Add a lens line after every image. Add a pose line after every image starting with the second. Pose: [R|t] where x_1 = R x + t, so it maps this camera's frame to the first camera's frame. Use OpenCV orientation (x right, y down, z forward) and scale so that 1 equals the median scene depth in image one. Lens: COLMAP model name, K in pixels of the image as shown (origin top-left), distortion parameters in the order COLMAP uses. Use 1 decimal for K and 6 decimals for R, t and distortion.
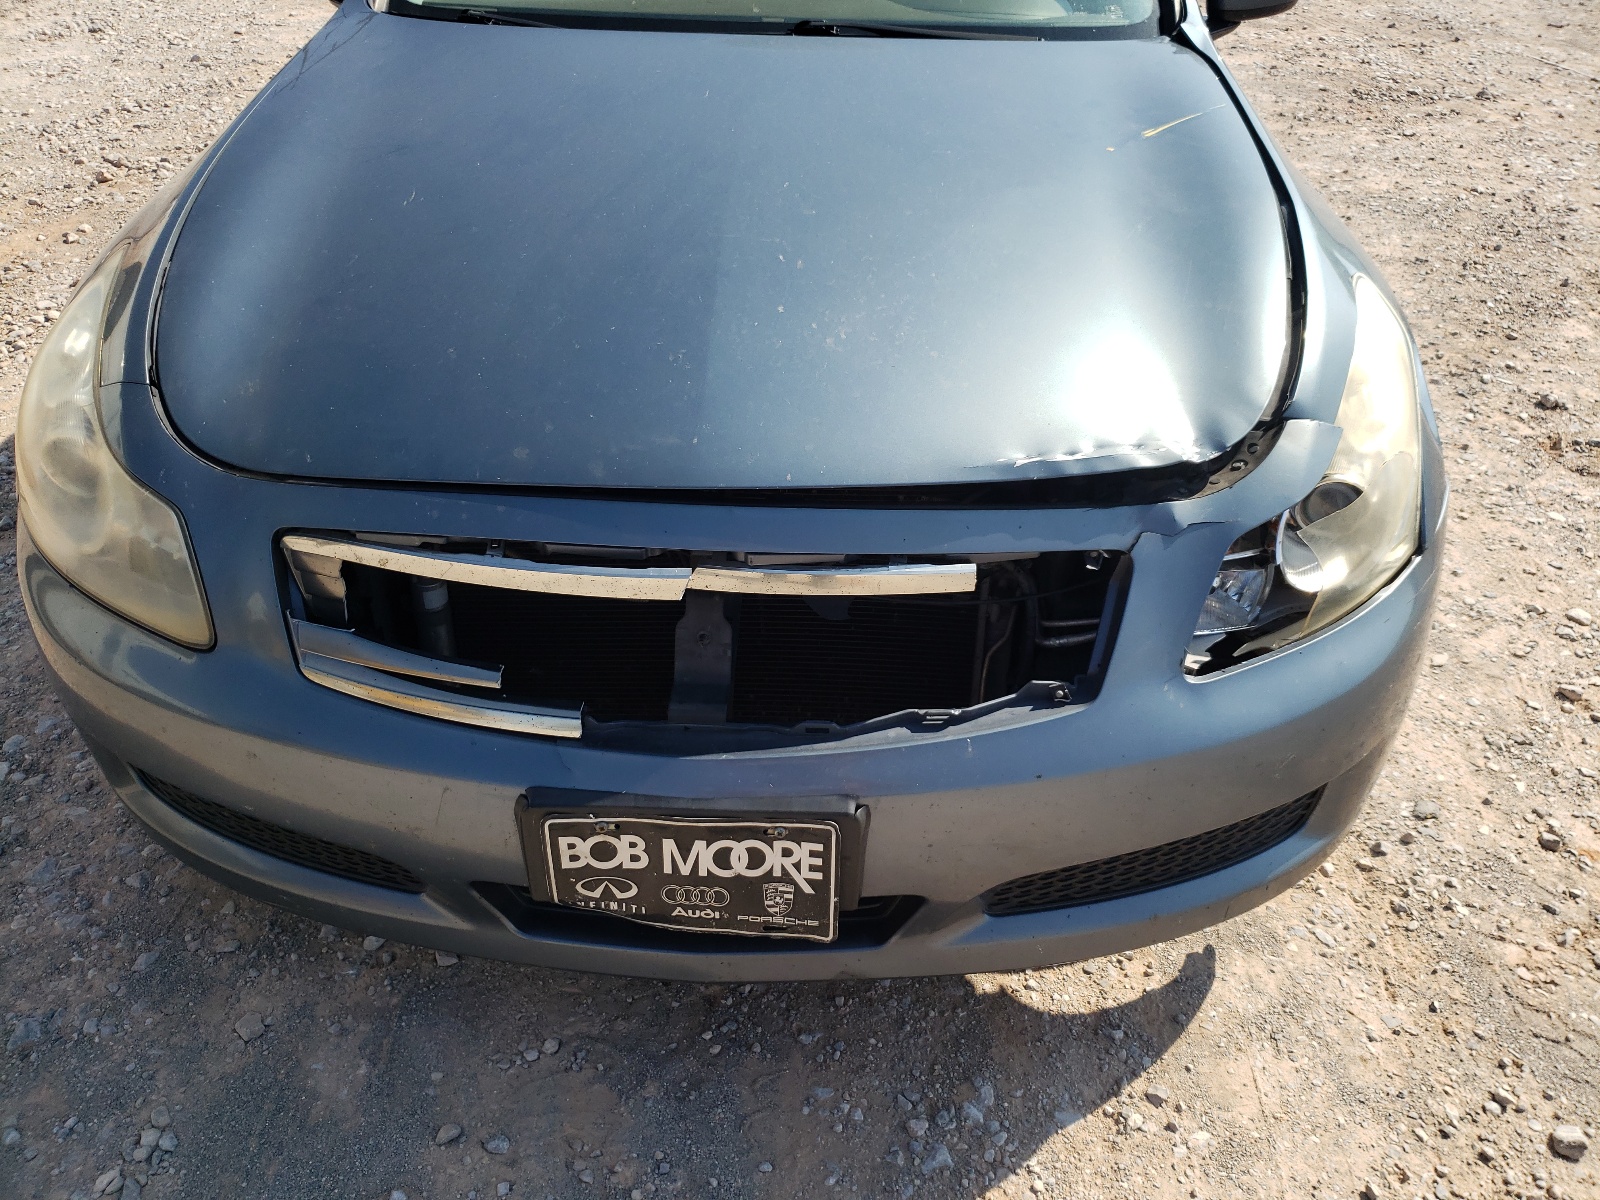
lens RADIAL K [[1303.5, 0, 800.0], [0, 1303.5, 600.0], [0, 0, 1]] dist [0.006152, 0.002559]
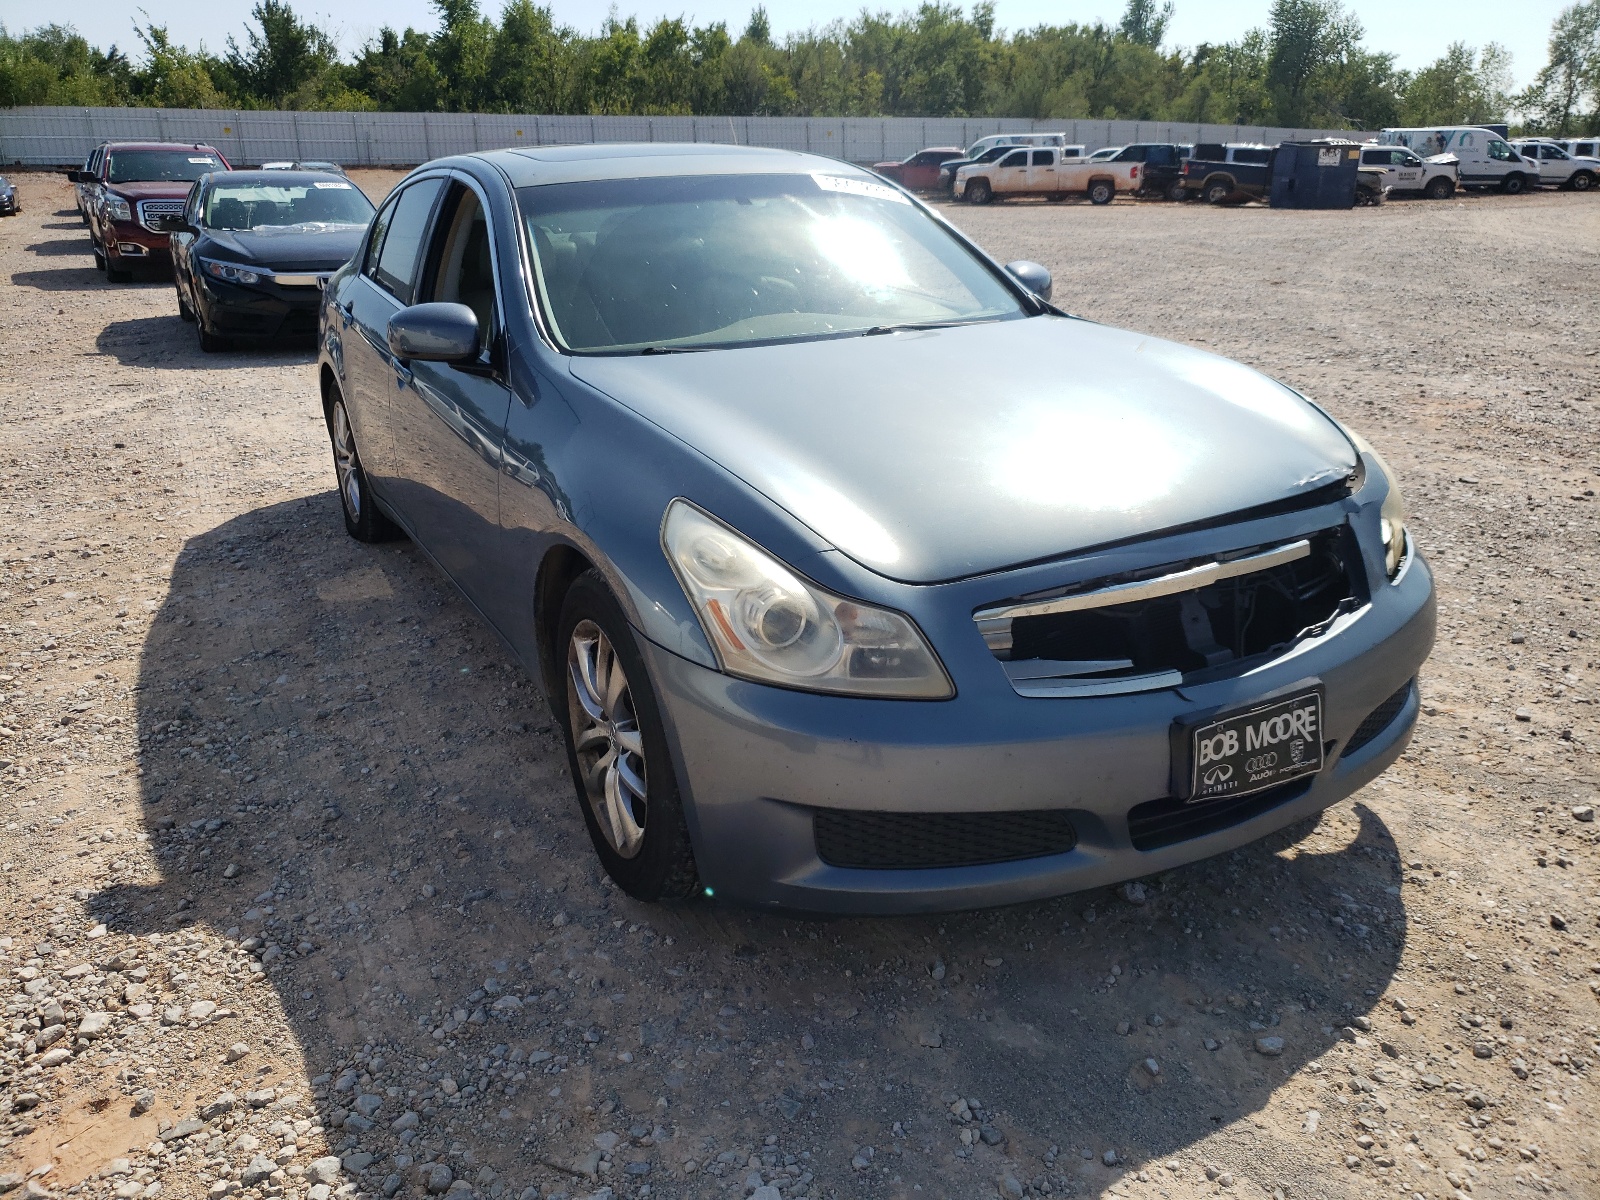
lens RADIAL K [[1303.5, 0, 800.0], [0, 1303.5, 600.0], [0, 0, 1]] dist [0.006152, 0.002559]
pose [[0.854430, -0.199461, 0.479755, -1.323549], [0.325412, 0.925276, -0.194862, 0.170585], [-0.405038, 0.322614, 0.855491, -0.225216]]
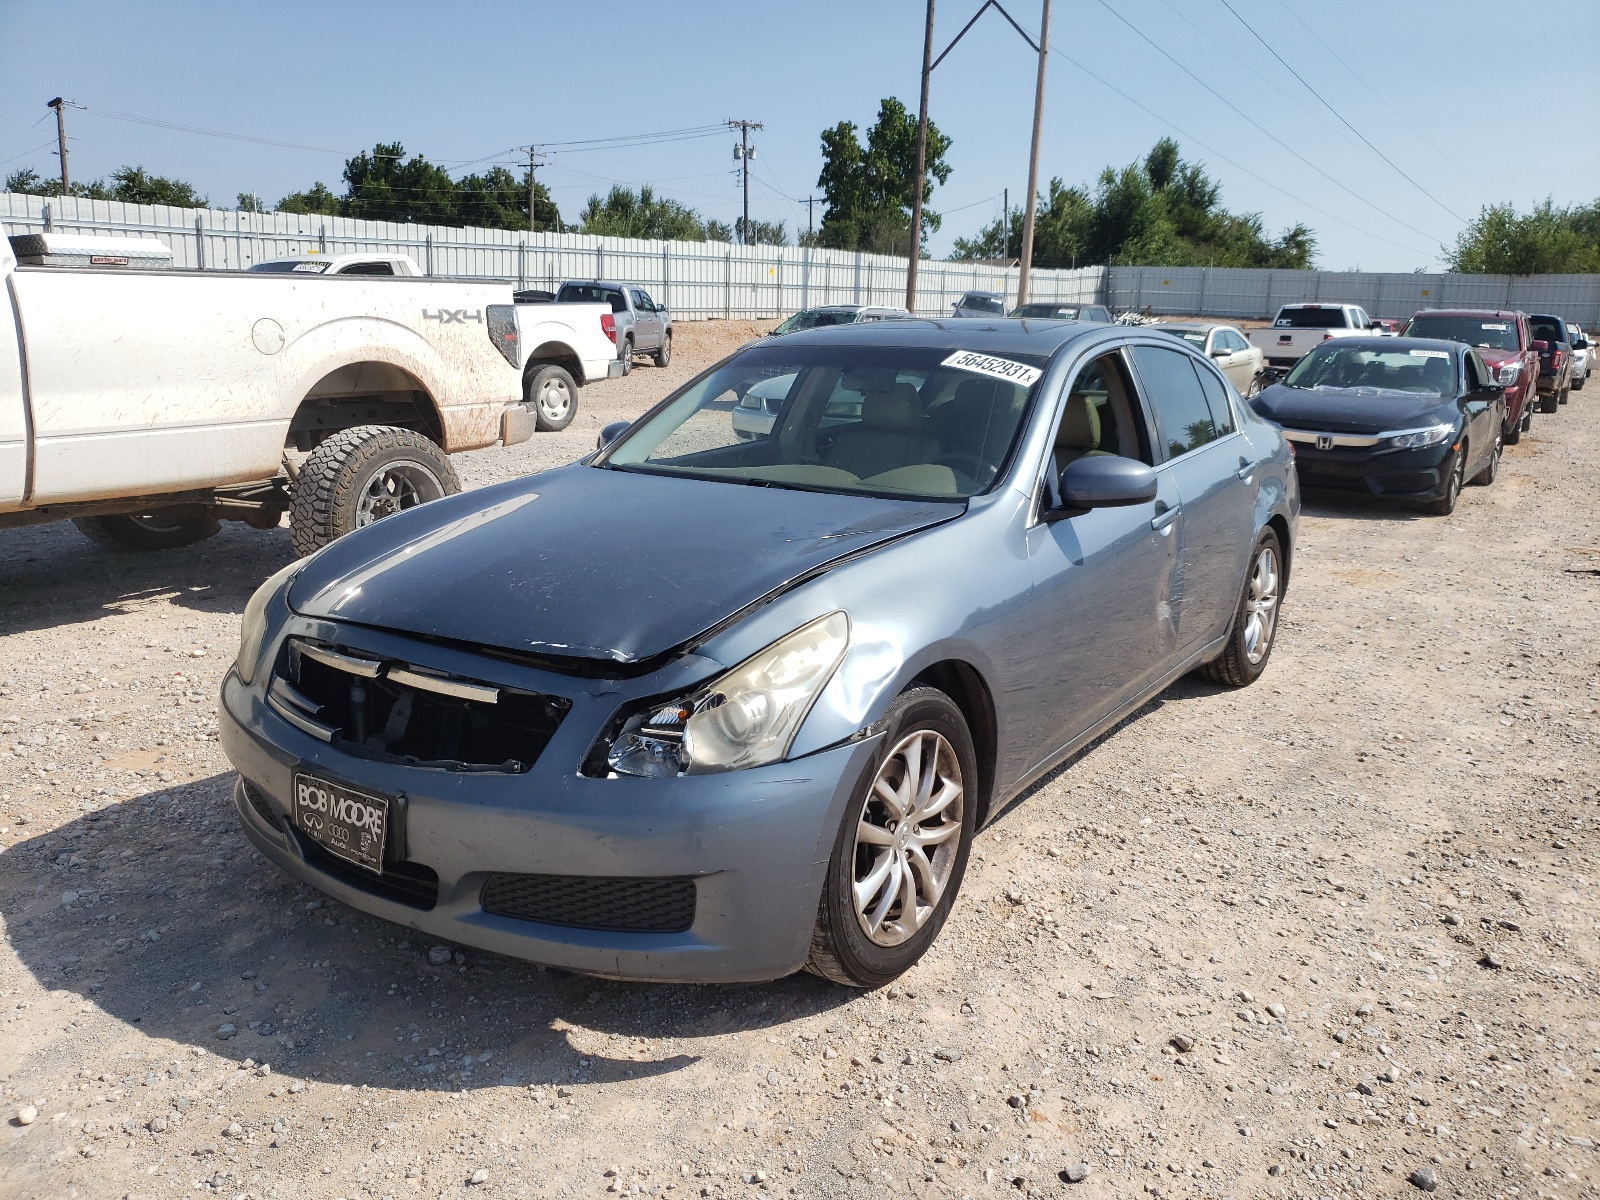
lens RADIAL K [[1303.5, 0, 800.0], [0, 1303.5, 600.0], [0, 0, 1]] dist [0.006152, 0.002559]
pose [[0.832139, 0.105236, -0.544491, 1.510666], [-0.314117, 0.898587, -0.306387, 0.297324], [0.457029, 0.425990, 0.780805, -0.339536]]
